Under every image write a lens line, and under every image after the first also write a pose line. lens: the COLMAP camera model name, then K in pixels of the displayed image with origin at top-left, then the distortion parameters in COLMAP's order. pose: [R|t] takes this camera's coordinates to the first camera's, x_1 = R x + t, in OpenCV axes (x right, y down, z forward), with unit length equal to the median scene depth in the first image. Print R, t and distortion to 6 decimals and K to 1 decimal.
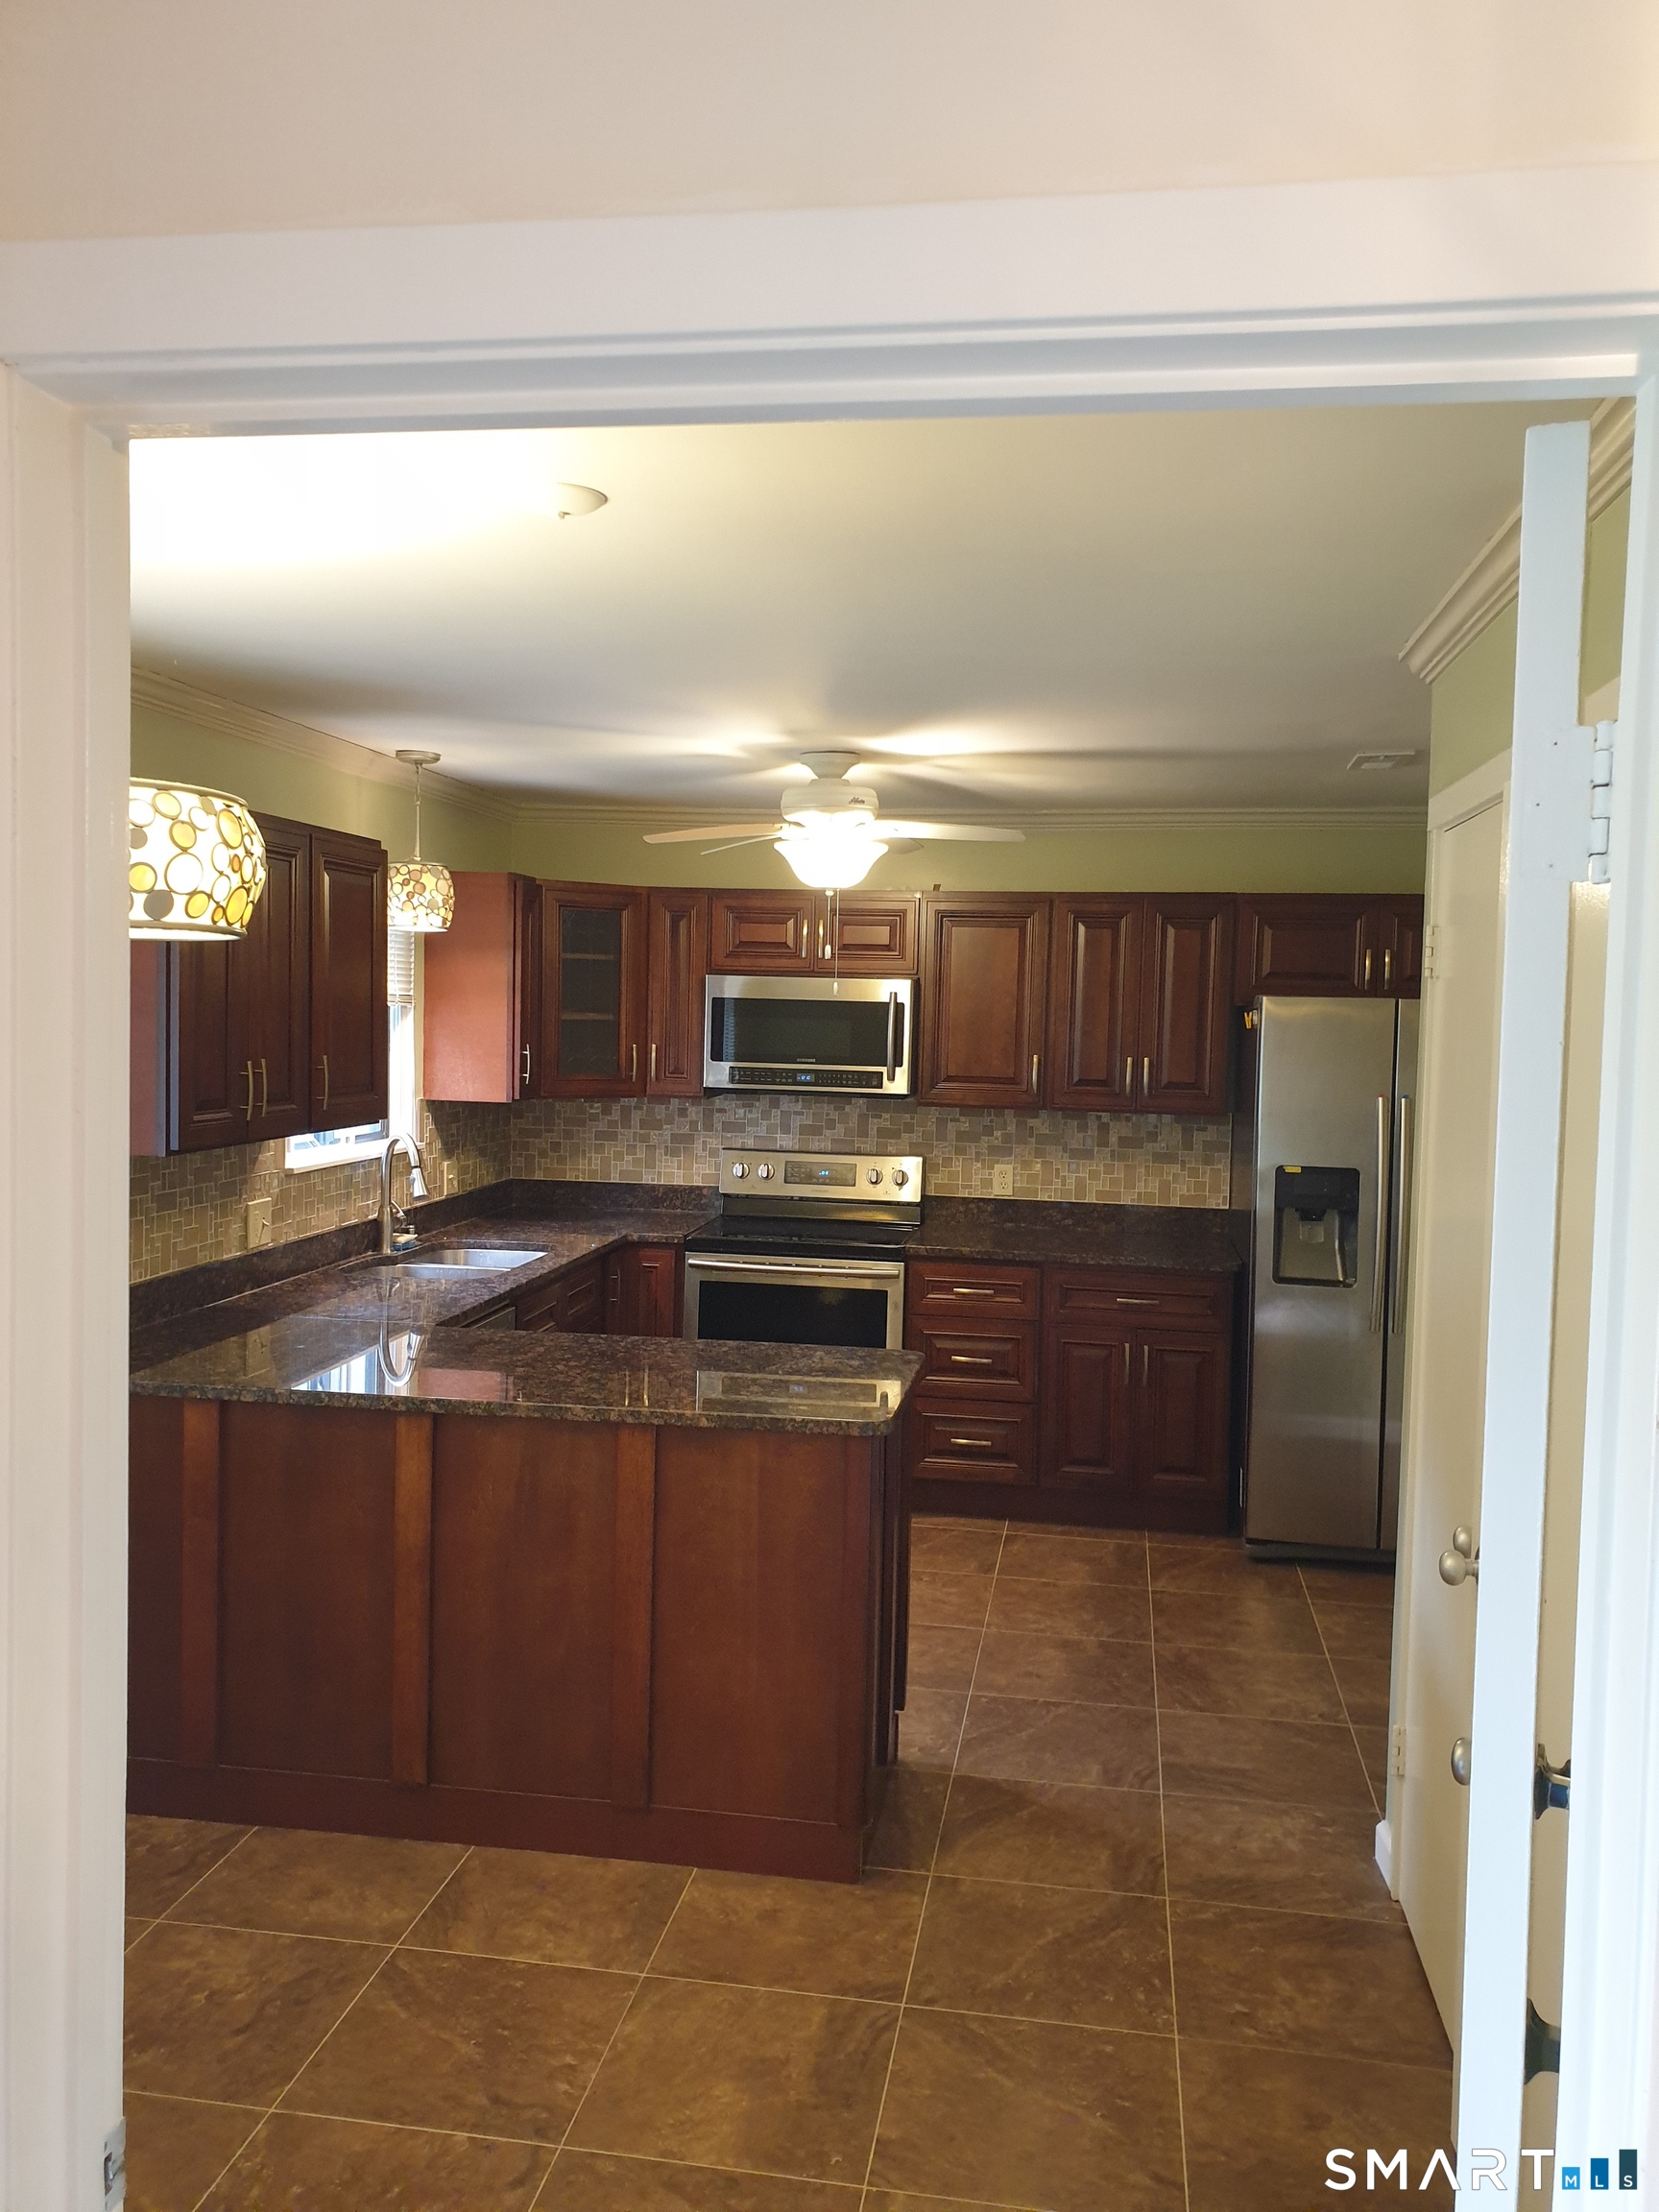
lens RADIAL K [[1736.1, 0, 835.0], [0, 1736.1, 1099.9], [0, 0, 1]] dist [0.011402, 0.029391]
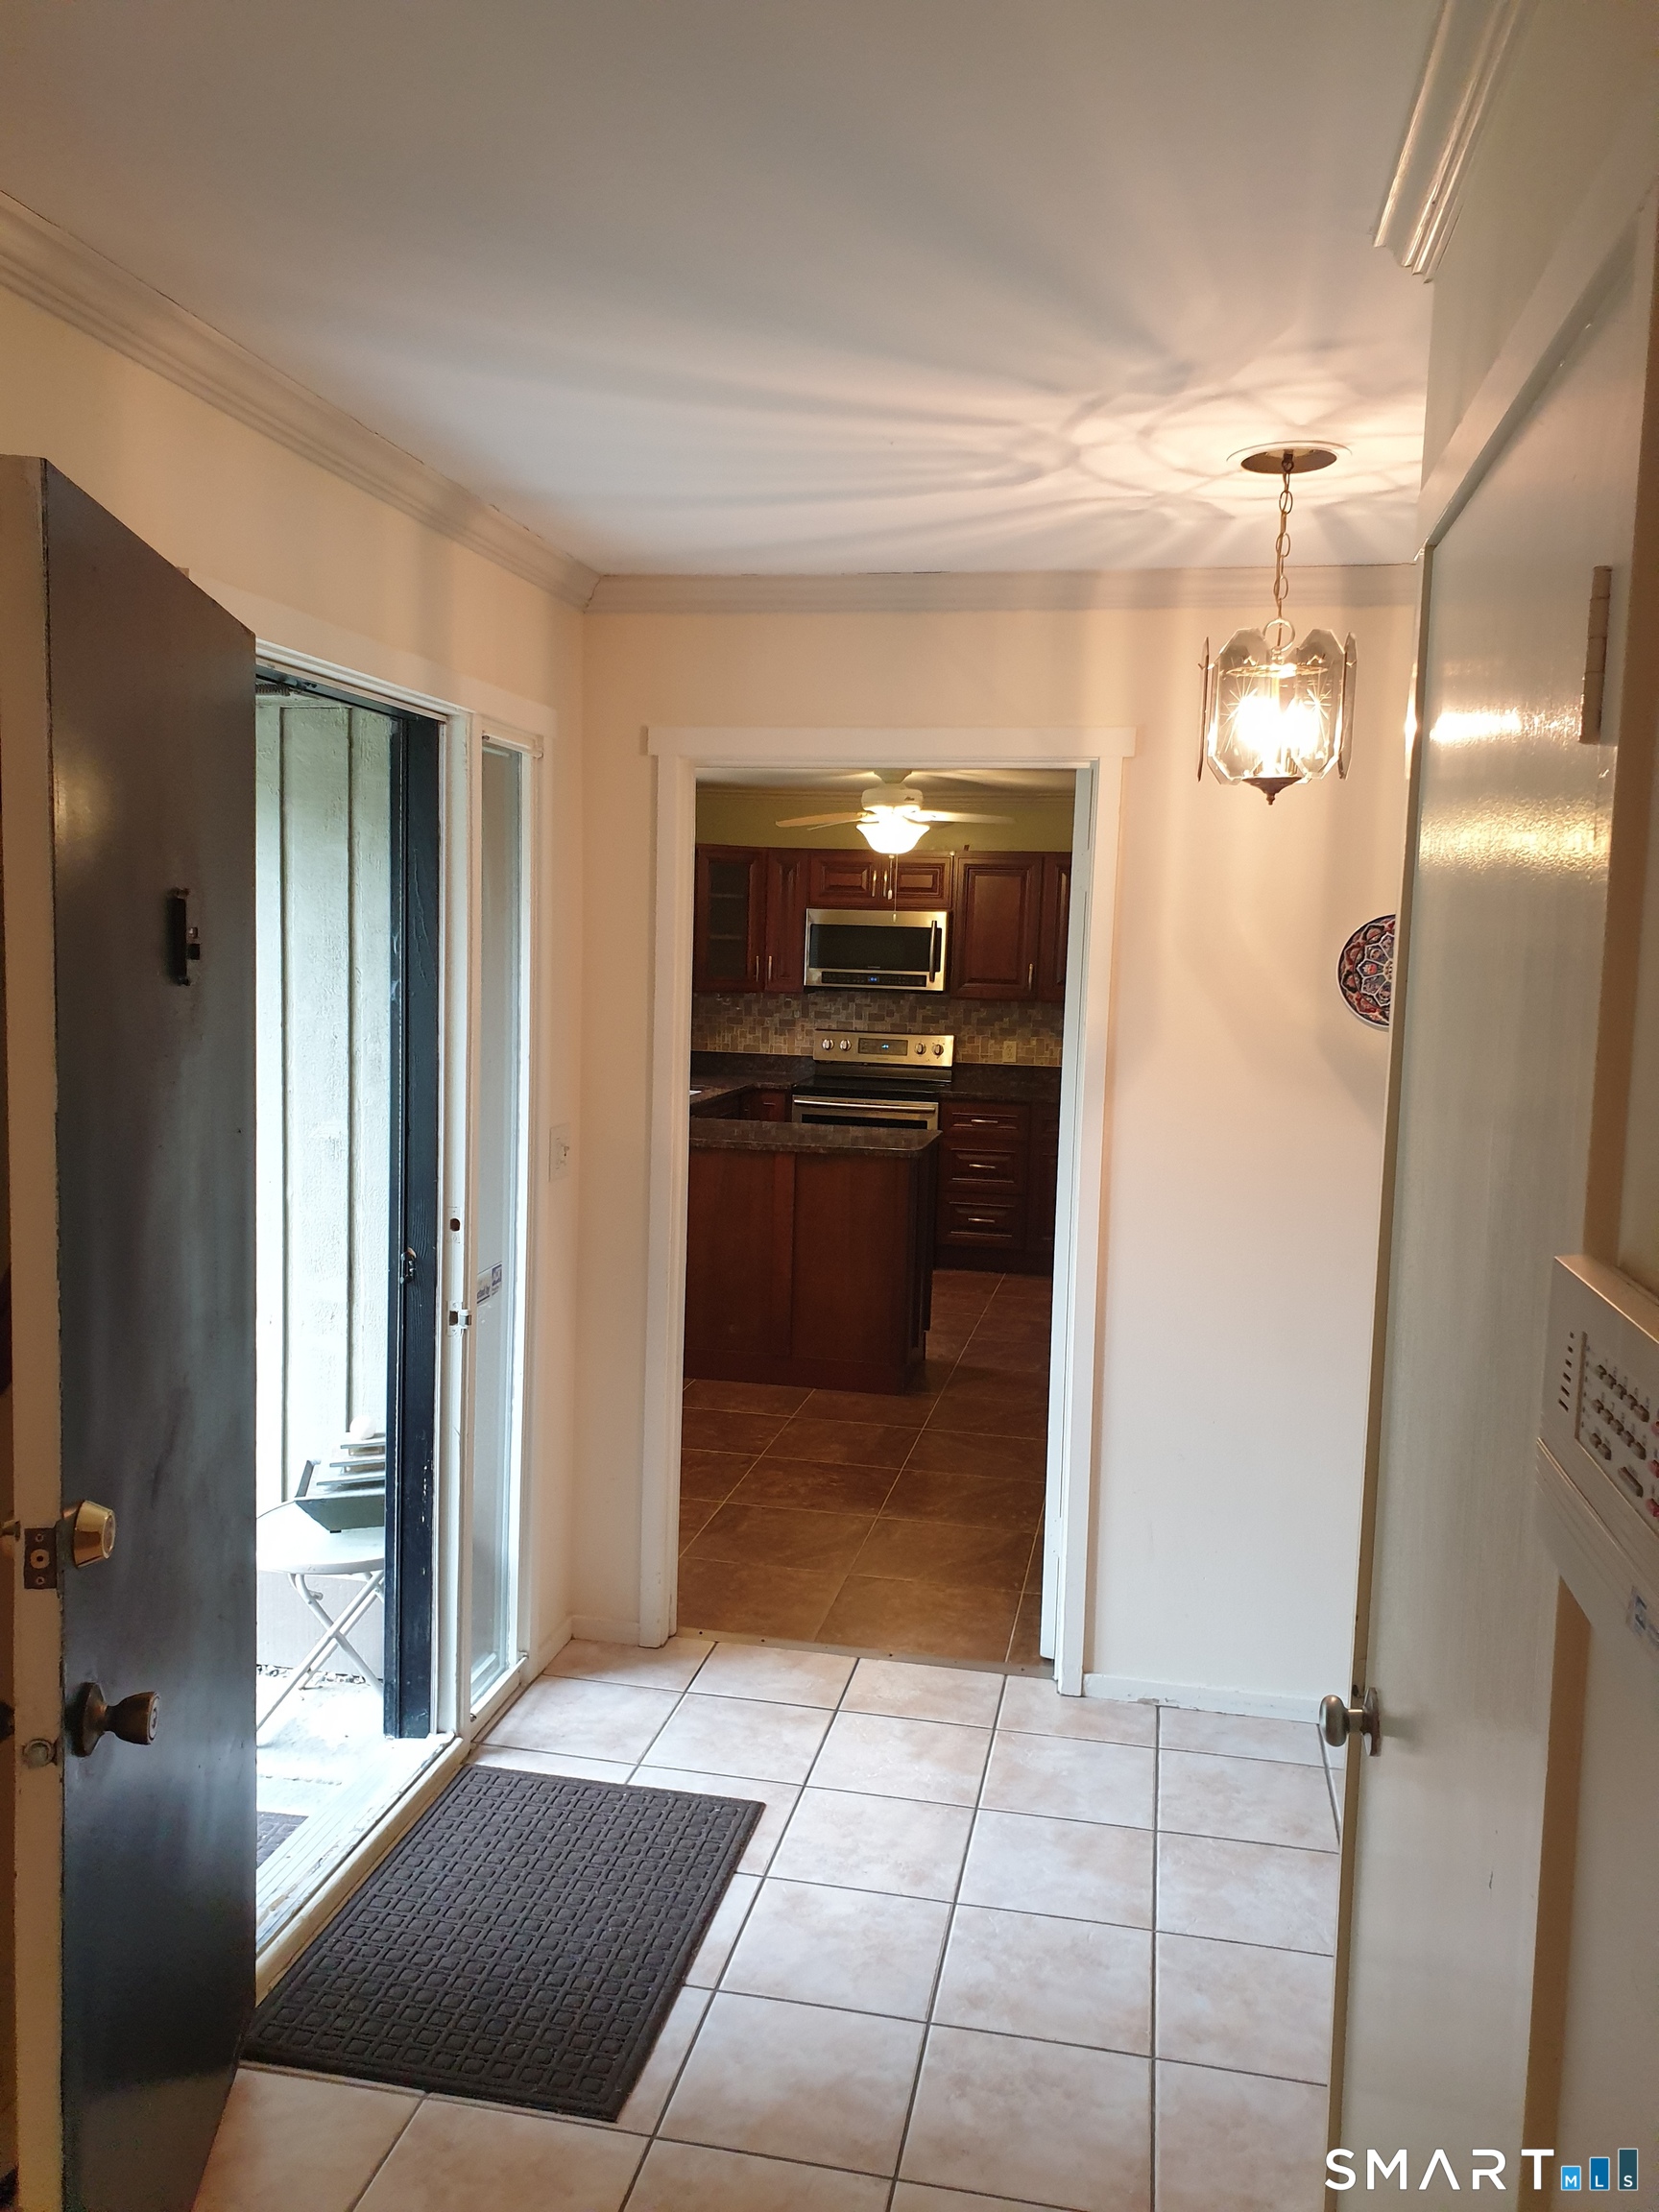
lens RADIAL K [[1736.1, 0, 770.5], [0, 1736.1, 1149.6], [0, 0, 1]] dist [0.011402, 0.029391]
pose [[0.997509, 0.011133, -0.069656, -0.000104], [-0.006404, 0.997681, 0.067755, 0.037082], [0.070249, -0.067140, 0.995267, -0.550755]]
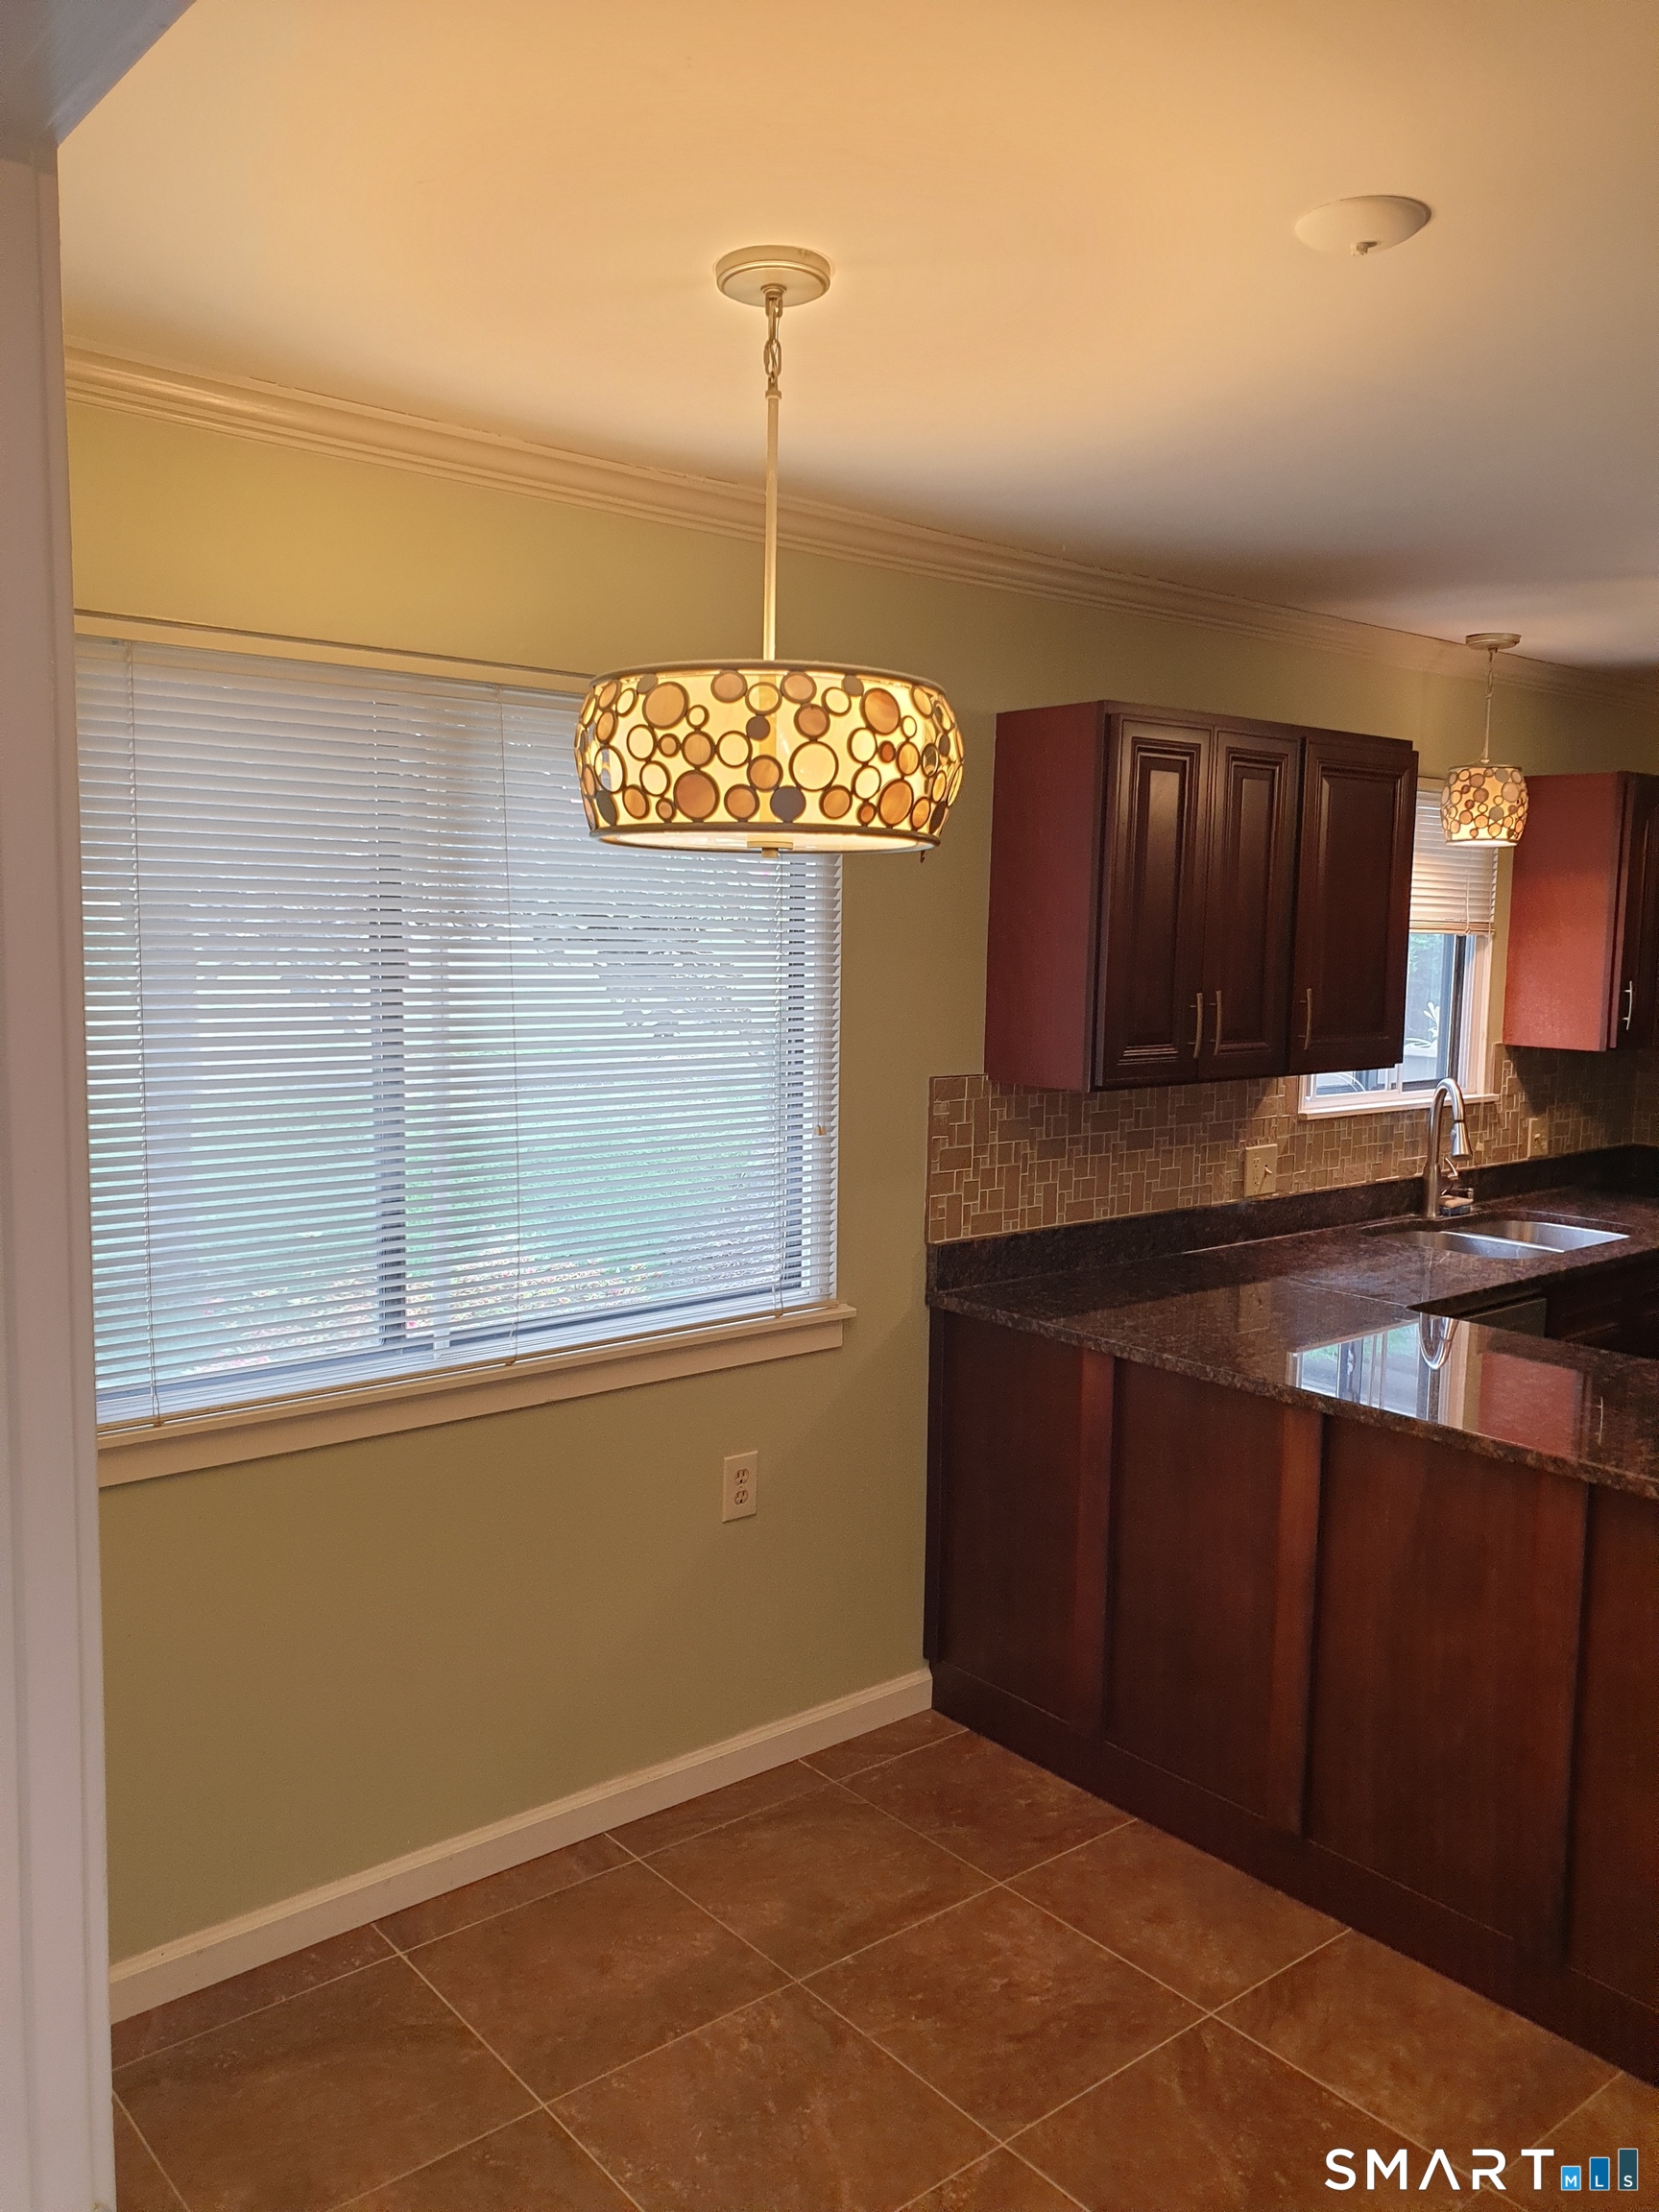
lens RADIAL K [[1736.1, 0, 830.3], [0, 1736.1, 1116.8], [0, 0, 1]] dist [0.011402, 0.029391]
pose [[0.754383, 0.066060, -0.653102, 0.085309], [-0.037368, 0.997632, 0.057746, -0.001934], [0.655370, -0.019158, 0.755065, 0.136163]]
